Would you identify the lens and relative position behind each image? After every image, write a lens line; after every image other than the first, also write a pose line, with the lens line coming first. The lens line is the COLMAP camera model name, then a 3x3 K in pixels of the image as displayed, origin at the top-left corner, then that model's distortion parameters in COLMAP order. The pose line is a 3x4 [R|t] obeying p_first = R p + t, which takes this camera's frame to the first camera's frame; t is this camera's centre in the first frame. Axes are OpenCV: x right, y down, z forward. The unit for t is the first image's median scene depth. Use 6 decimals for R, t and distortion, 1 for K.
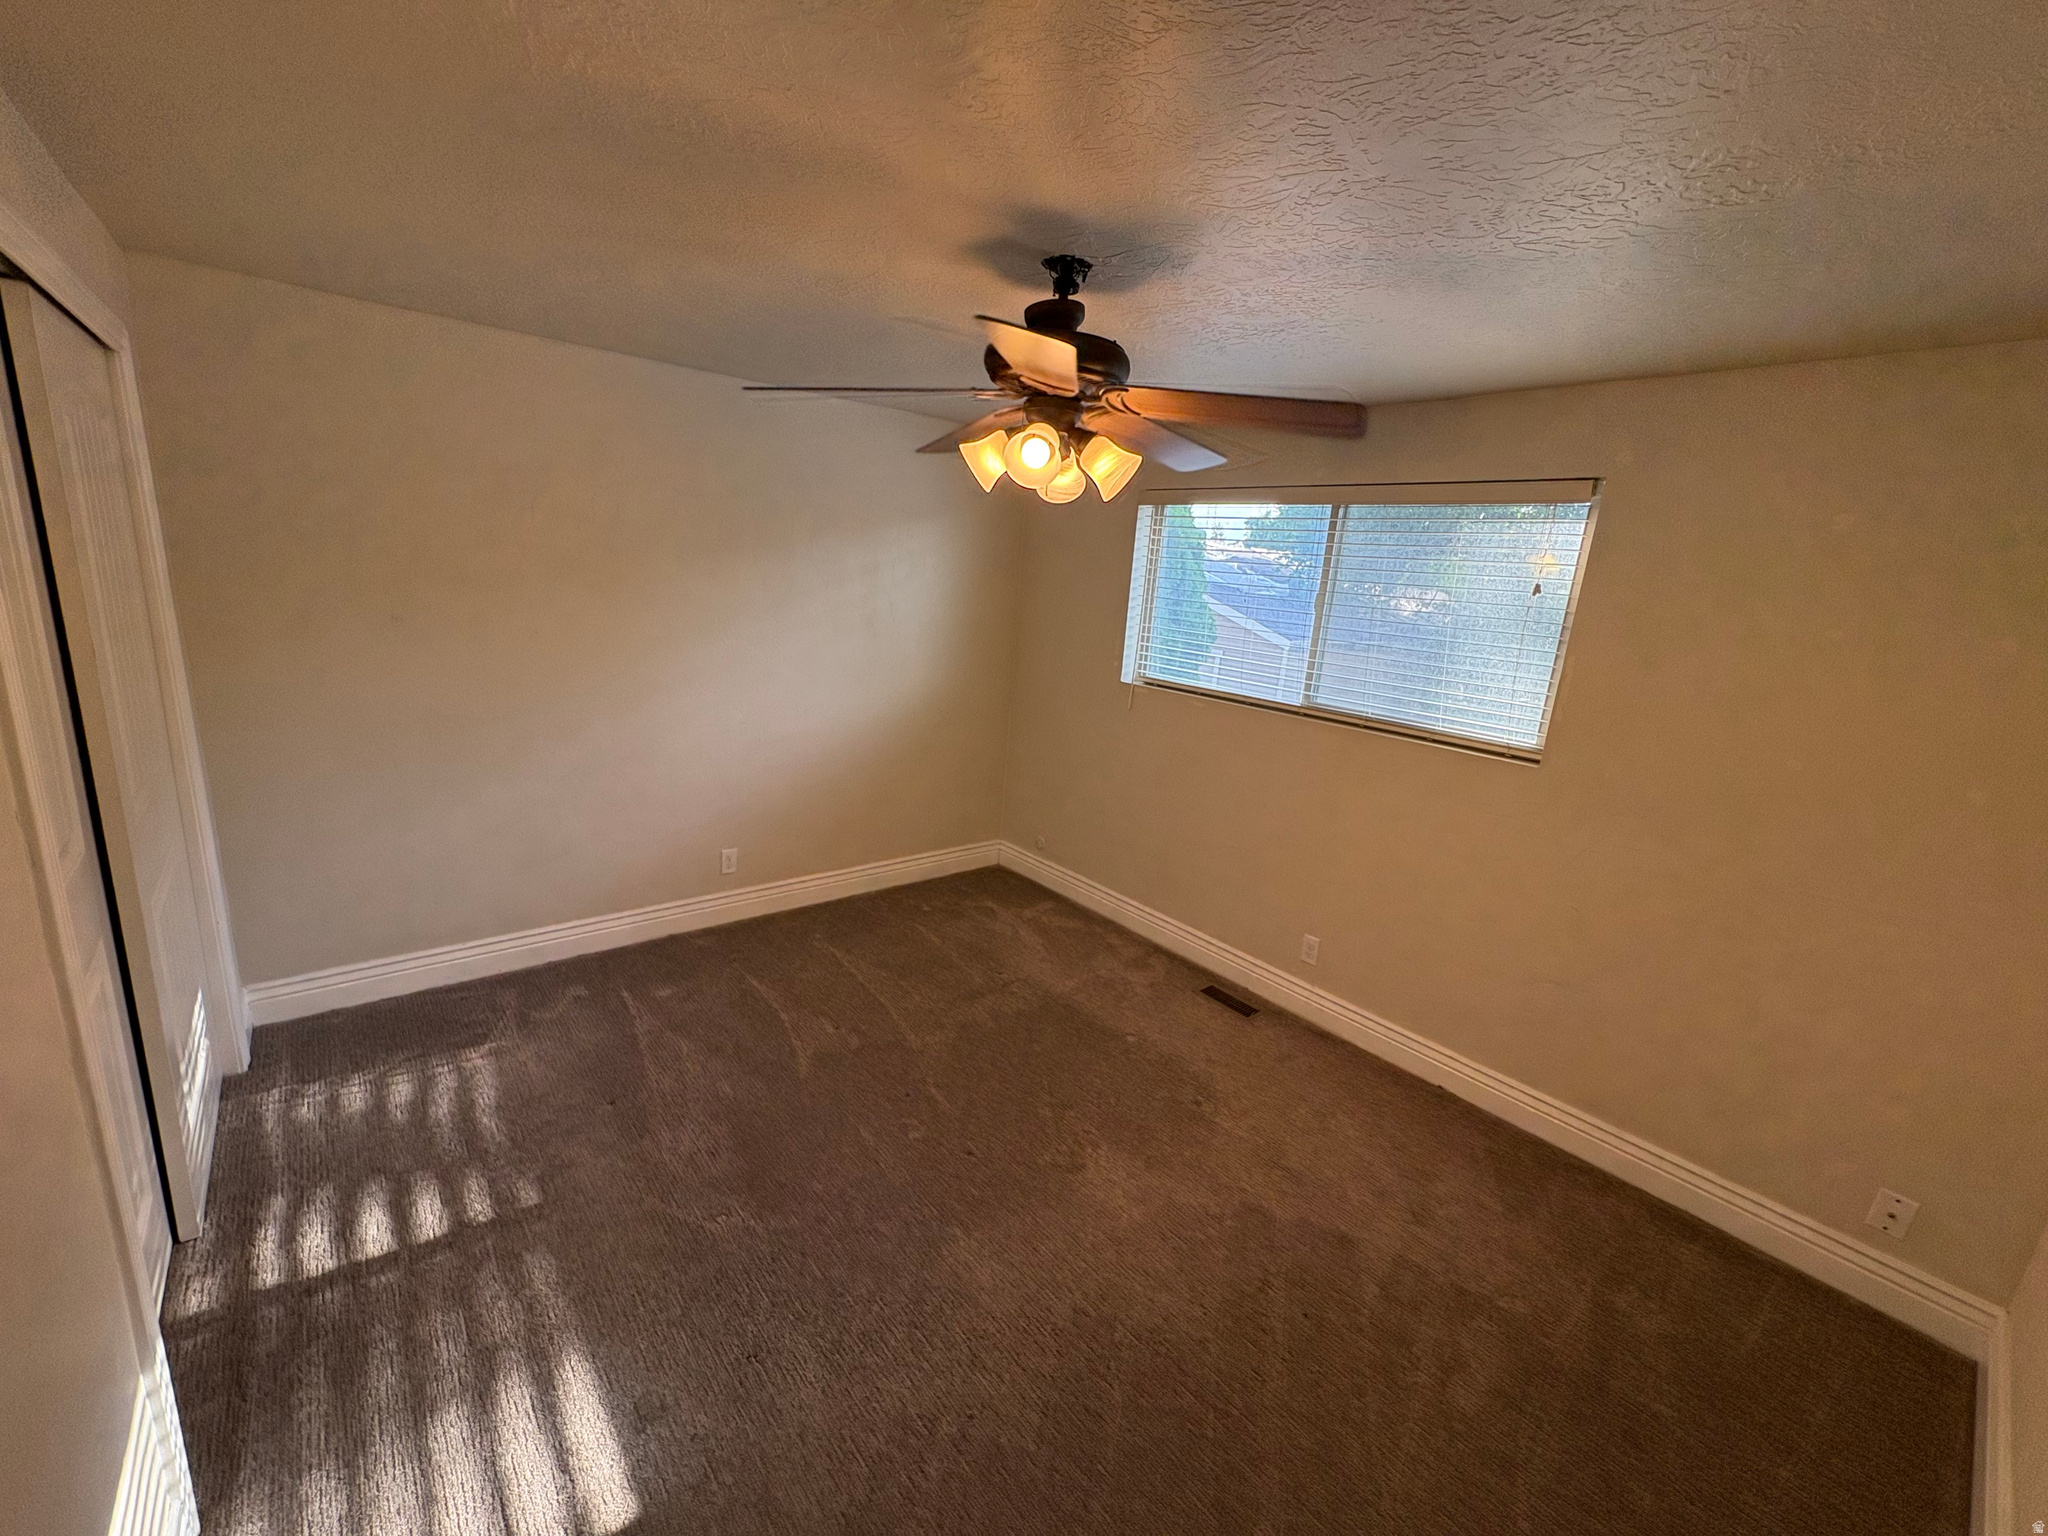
lens RADIAL K [[819.5, 0, 1020.6], [0, 819.5, 771.4], [0, 0, 1]] dist [-0.002205, 0.000673]
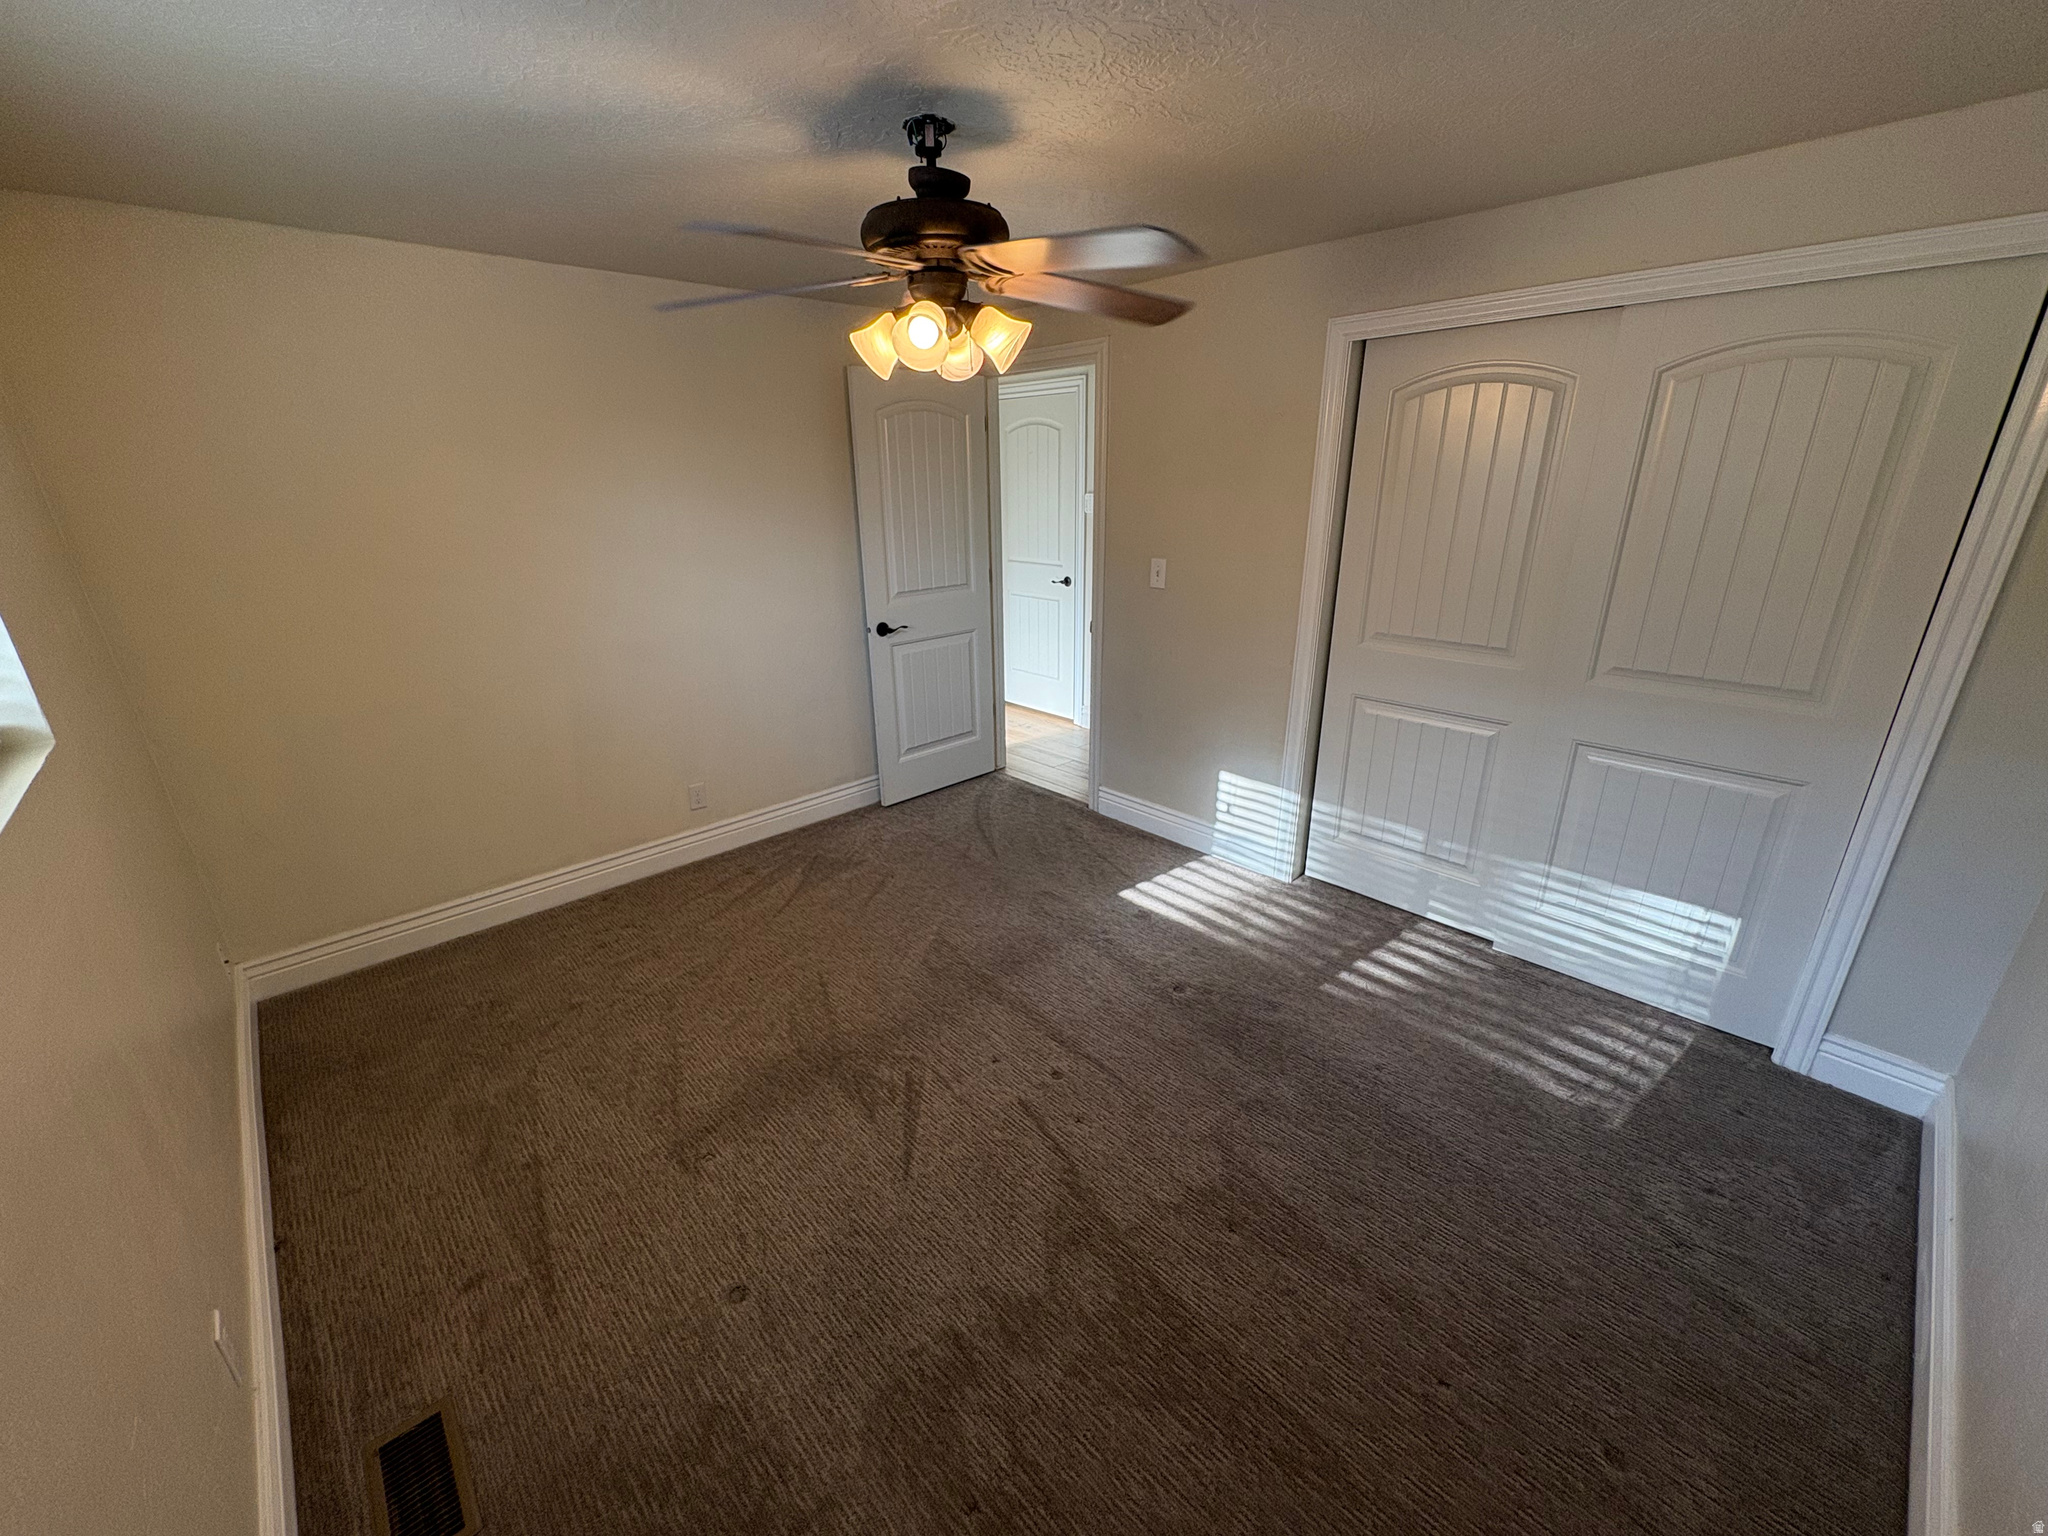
lens RADIAL K [[819.5, 0, 1020.6], [0, 819.5, 771.4], [0, 0, 1]] dist [-0.002205, 0.000673]
pose [[-0.996922, -0.035267, -0.070014, -0.010268], [-0.067888, 0.834989, 0.546064, -0.480024], [0.039203, 0.549136, -0.834813, 2.055987]]
